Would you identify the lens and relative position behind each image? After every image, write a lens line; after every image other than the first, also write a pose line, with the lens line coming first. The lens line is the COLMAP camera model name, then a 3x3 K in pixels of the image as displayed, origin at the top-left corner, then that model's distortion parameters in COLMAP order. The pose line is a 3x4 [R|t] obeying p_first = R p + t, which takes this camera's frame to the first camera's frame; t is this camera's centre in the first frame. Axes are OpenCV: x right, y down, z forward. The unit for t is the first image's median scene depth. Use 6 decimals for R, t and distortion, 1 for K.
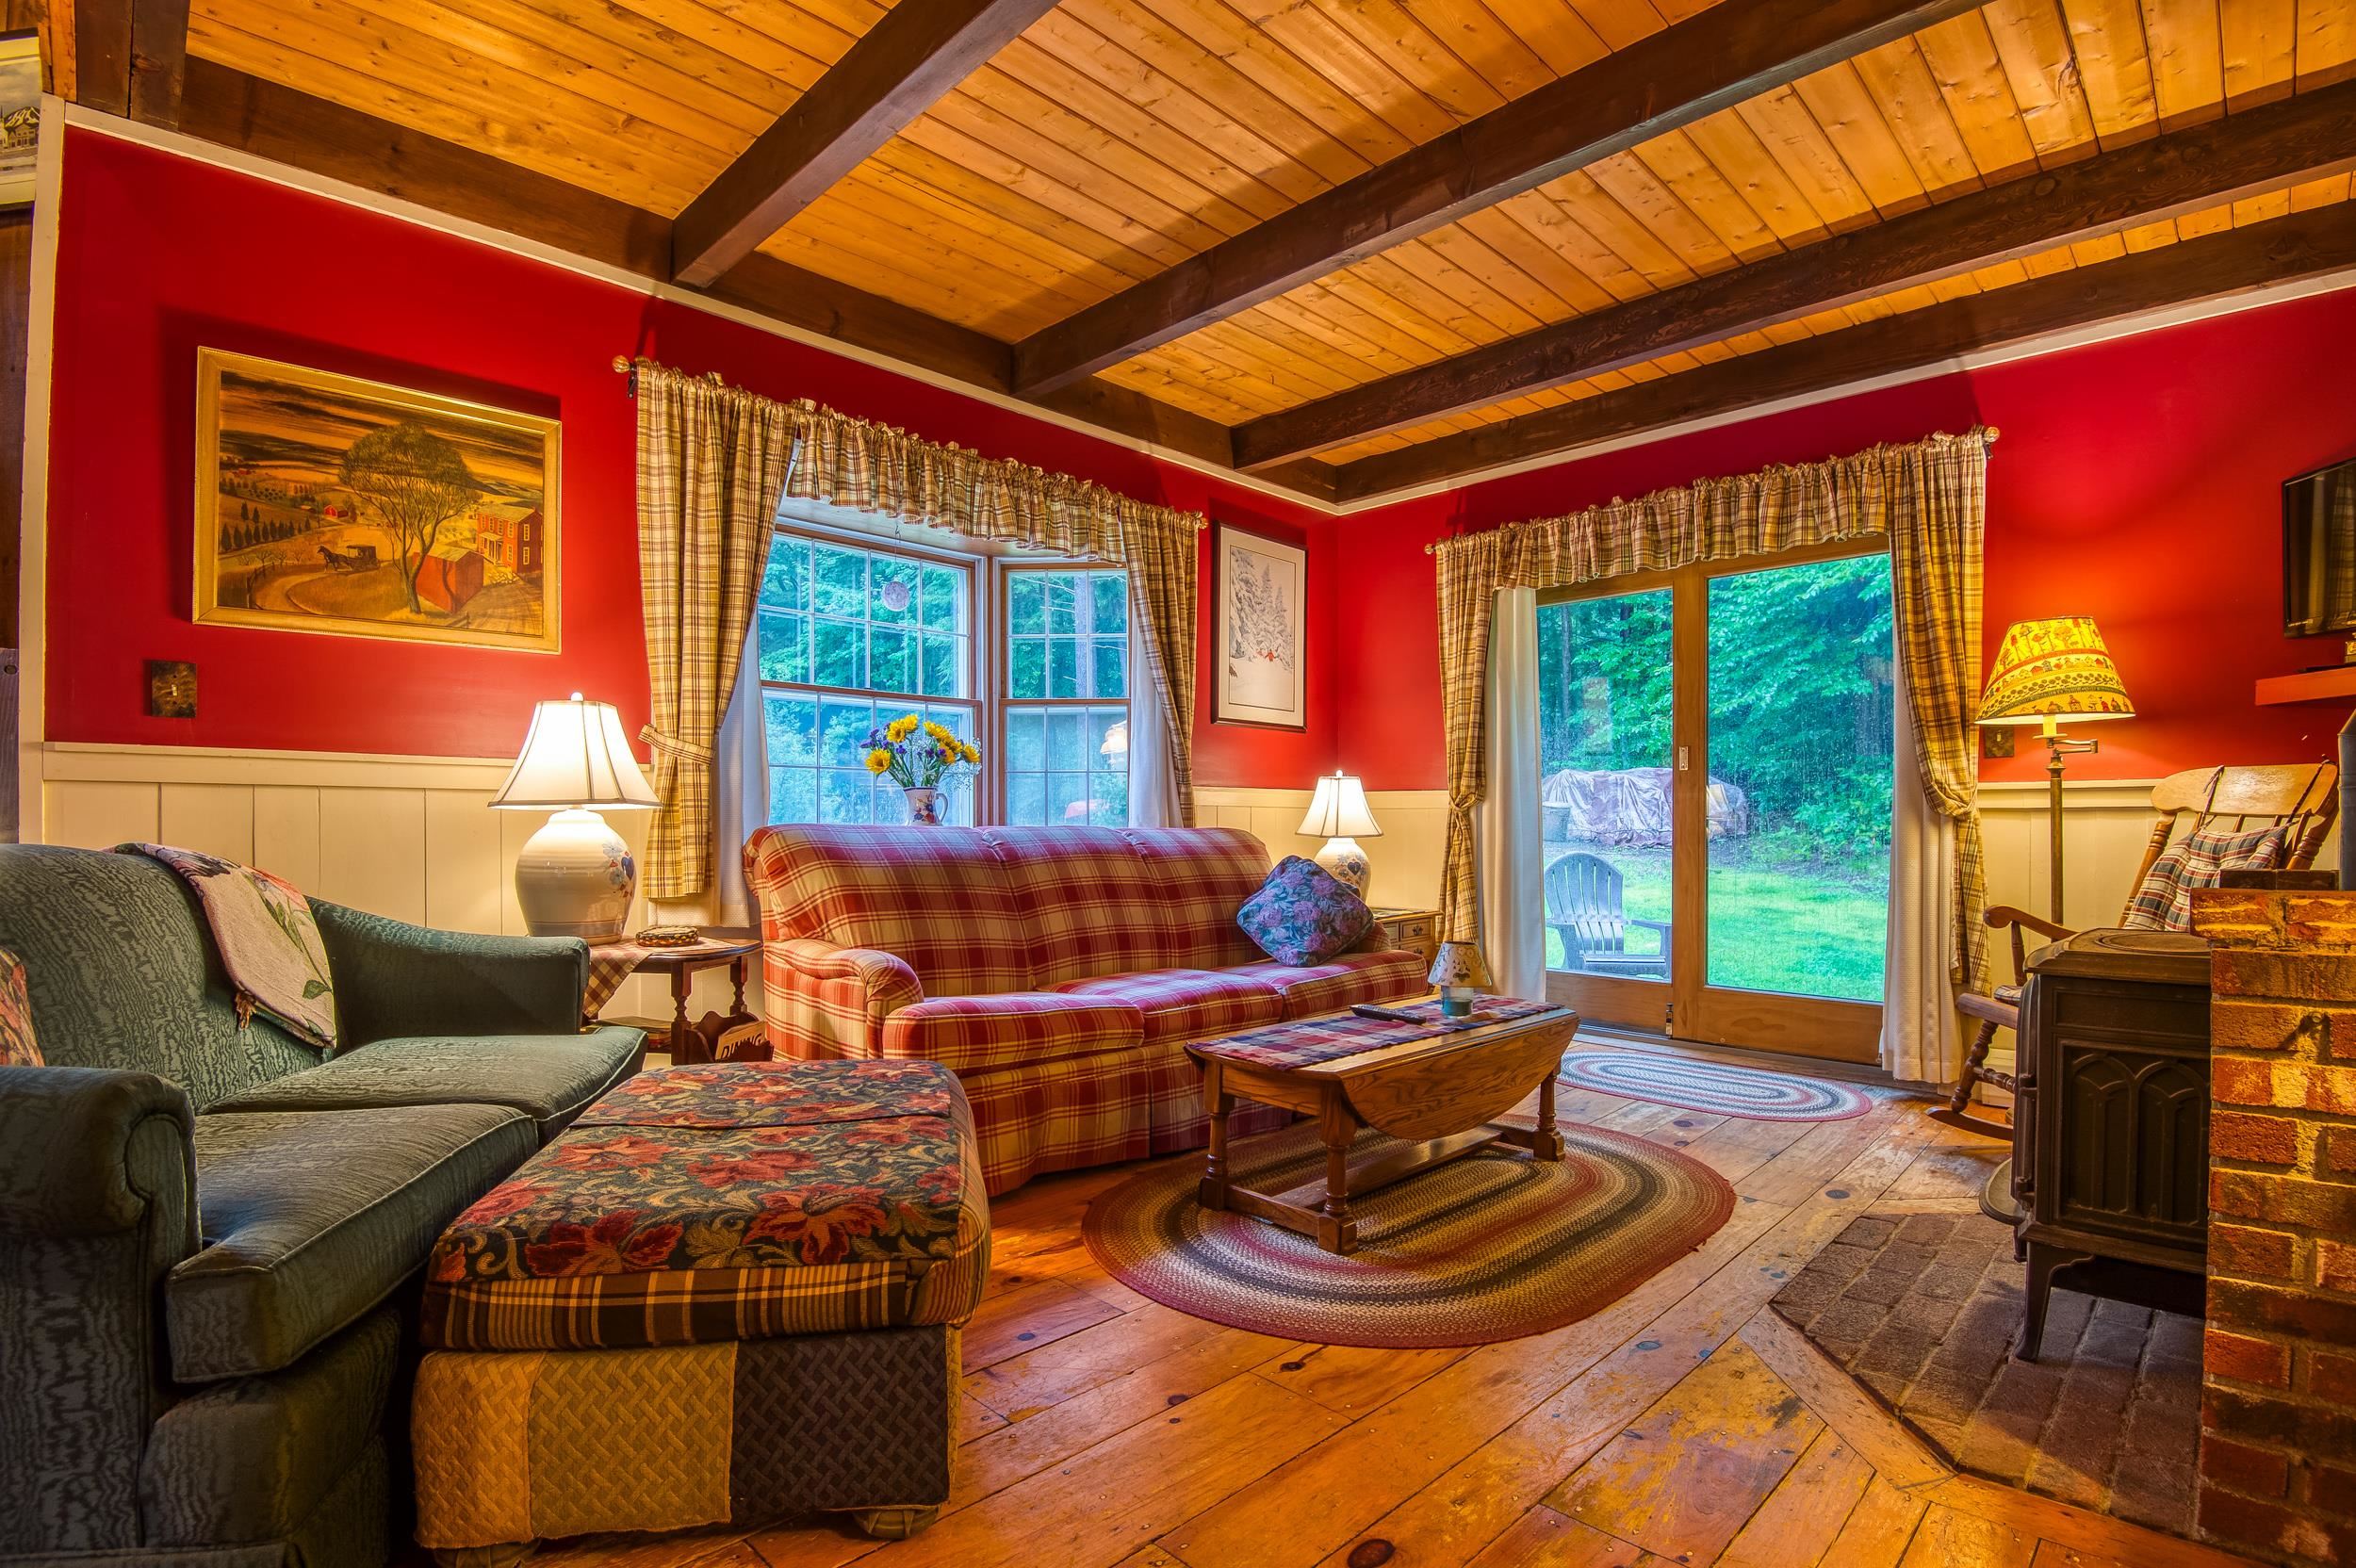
lens RADIAL K [[1112.4, 0, 1181.8], [0, 1112.4, 927.0], [0, 0, 1]] dist [-0.003545, -0.021316]
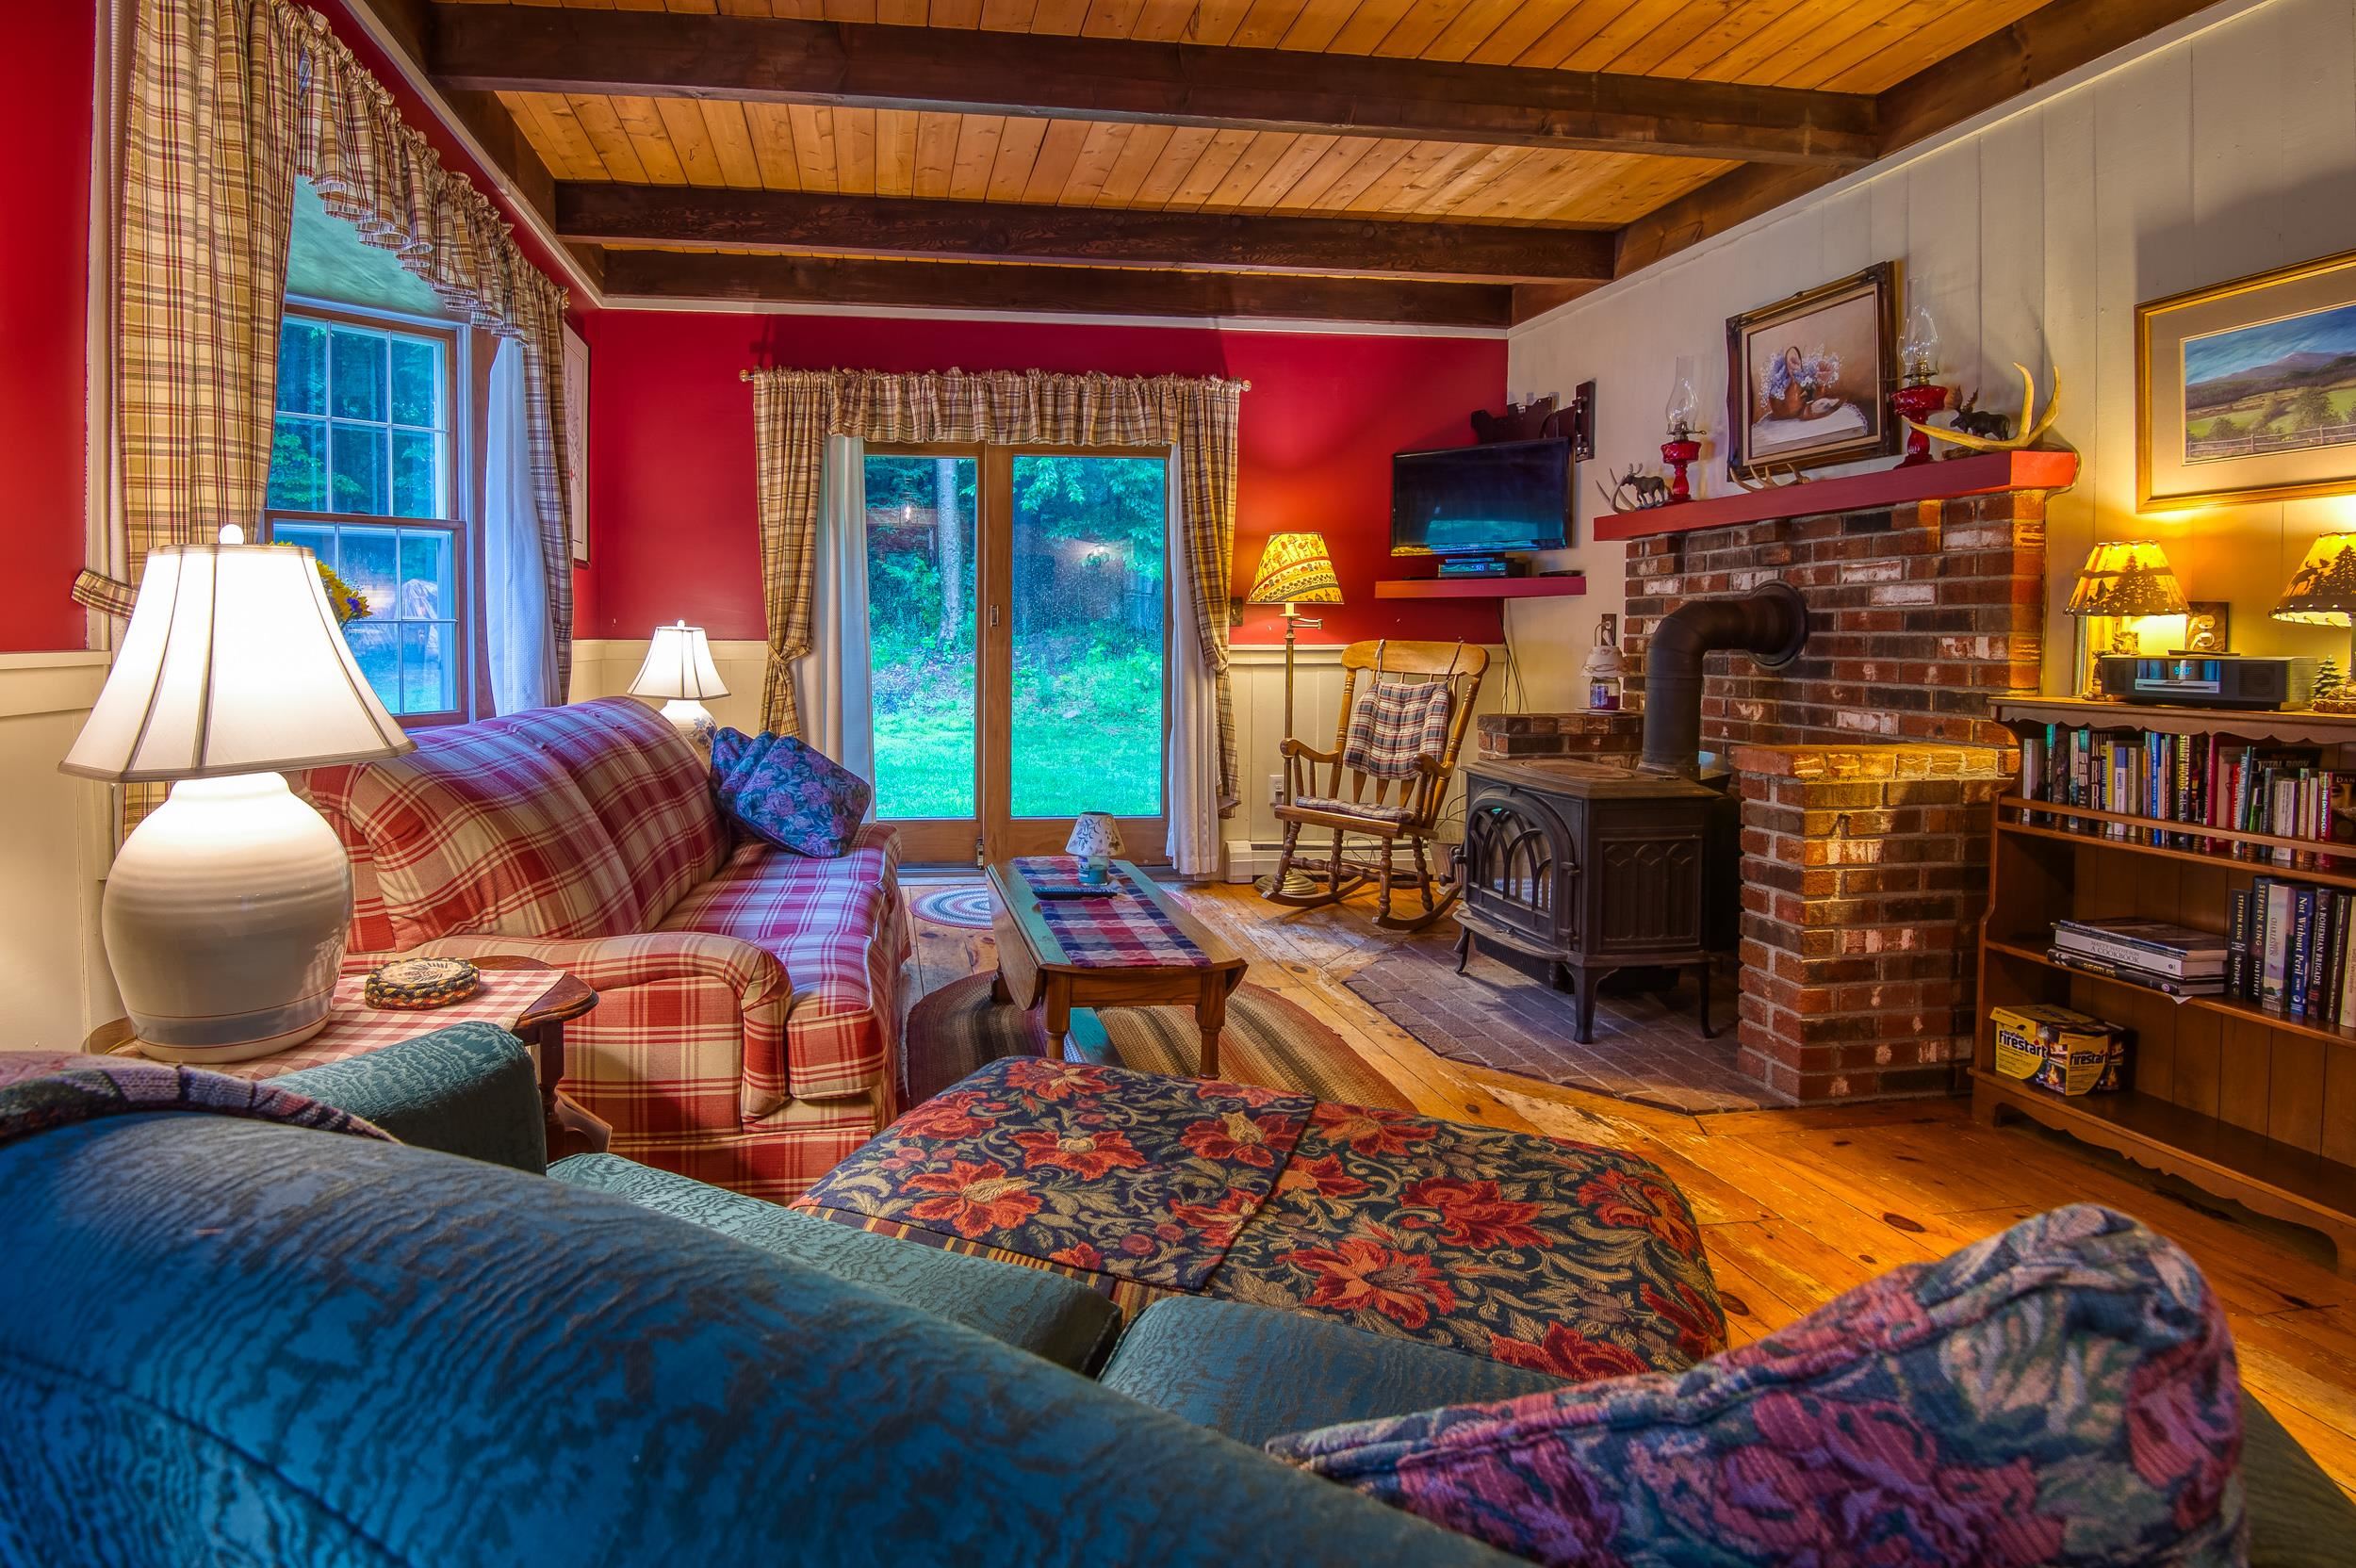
lens RADIAL K [[1104.3, 0, 1178.0], [0, 1104.3, 784.0], [0, 0, 1]] dist [-0.000935, -0.021957]
pose [[0.619206, -0.095054, 0.779454, -0.388797], [0.068791, 0.995396, 0.066739, -0.059461], [-0.782210, 0.012294, 0.622894, 0.223911]]
